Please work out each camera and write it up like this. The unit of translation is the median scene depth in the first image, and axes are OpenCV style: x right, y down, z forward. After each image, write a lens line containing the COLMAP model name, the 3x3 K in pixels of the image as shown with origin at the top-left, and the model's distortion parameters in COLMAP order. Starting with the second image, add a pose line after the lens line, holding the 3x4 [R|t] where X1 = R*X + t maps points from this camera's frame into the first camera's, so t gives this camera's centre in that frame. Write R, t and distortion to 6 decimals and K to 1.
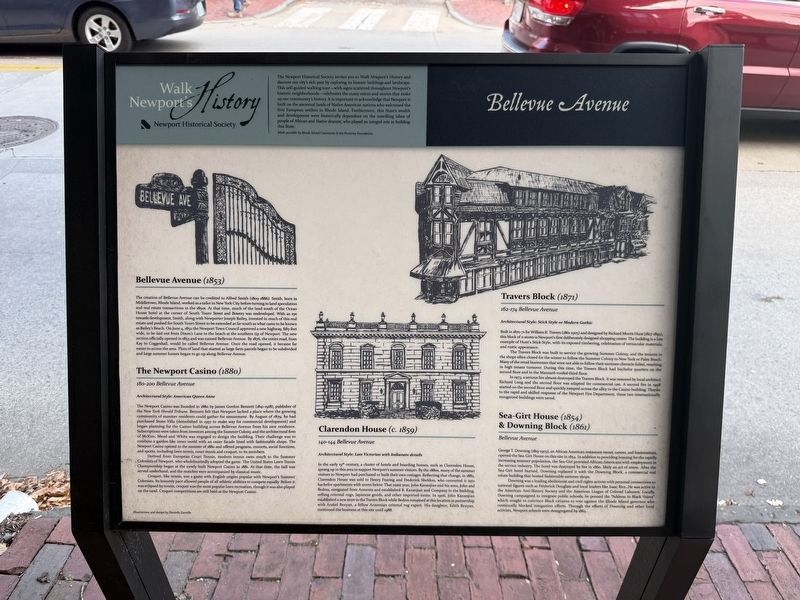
lens RADIAL K [[563.4, 0, 400.0], [0, 563.4, 300.0], [0, 0, 1]] dist [0.006075, 0.001862]
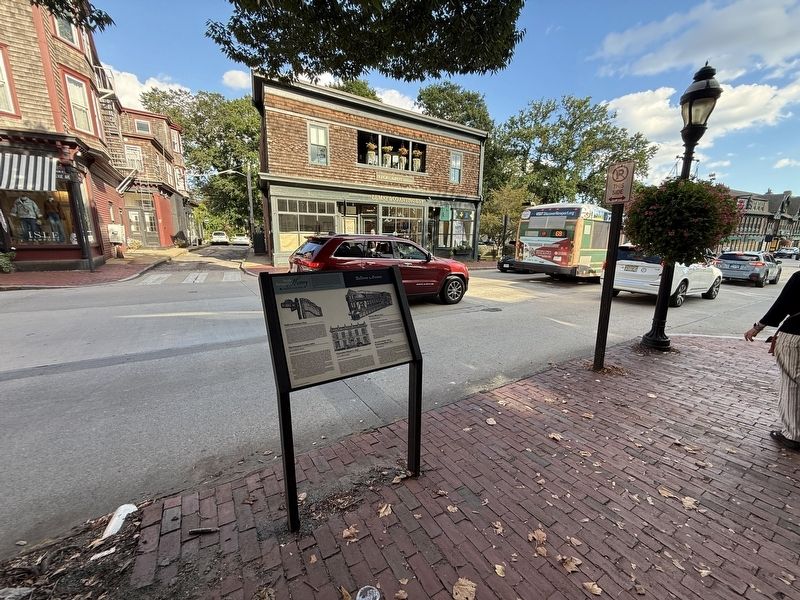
lens RADIAL K [[329.5, 0, 400.0], [0, 329.5, 300.0], [0, 0, 1]] dist [0.000533, 0.000188]
pose [[0.837160, -0.103879, 0.537004, -0.998069], [0.296248, 0.911435, -0.285524, 0.690104], [-0.459784, 0.398115, 0.793790, -1.252884]]
